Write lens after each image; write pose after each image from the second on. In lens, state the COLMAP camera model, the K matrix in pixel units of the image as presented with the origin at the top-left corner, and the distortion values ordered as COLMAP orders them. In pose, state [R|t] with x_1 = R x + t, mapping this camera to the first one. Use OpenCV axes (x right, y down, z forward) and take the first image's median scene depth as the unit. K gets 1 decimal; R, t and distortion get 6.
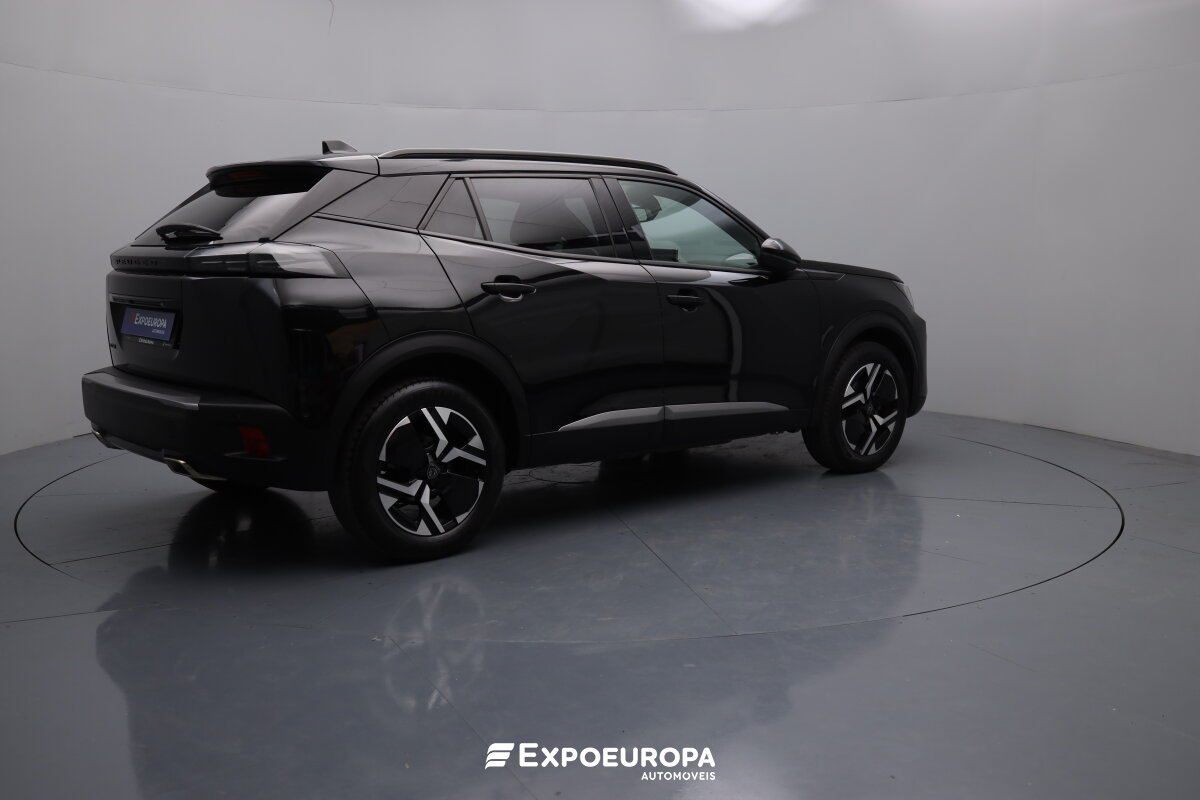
lens RADIAL K [[1201.7, 0, 600.0], [0, 1201.7, 400.0], [0, 0, 1]] dist [-0.000891, -0.000087]
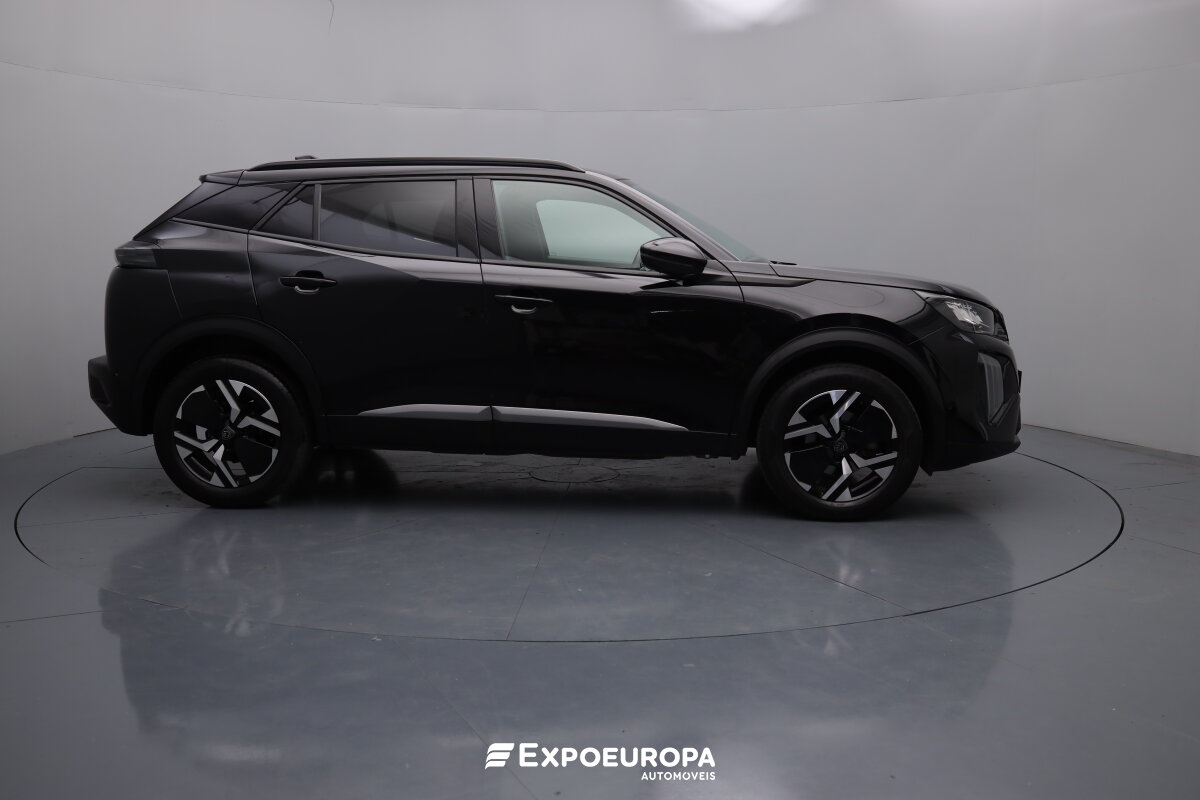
lens RADIAL K [[1201.7, 0, 600.0], [0, 1201.7, 400.0], [0, 0, 1]] dist [-0.000891, -0.000087]
pose [[0.697515, 0.091407, -0.710716, 0.852882], [-0.095377, 0.994849, 0.034345, -0.044420], [0.710194, 0.043830, 0.702640, 0.379516]]
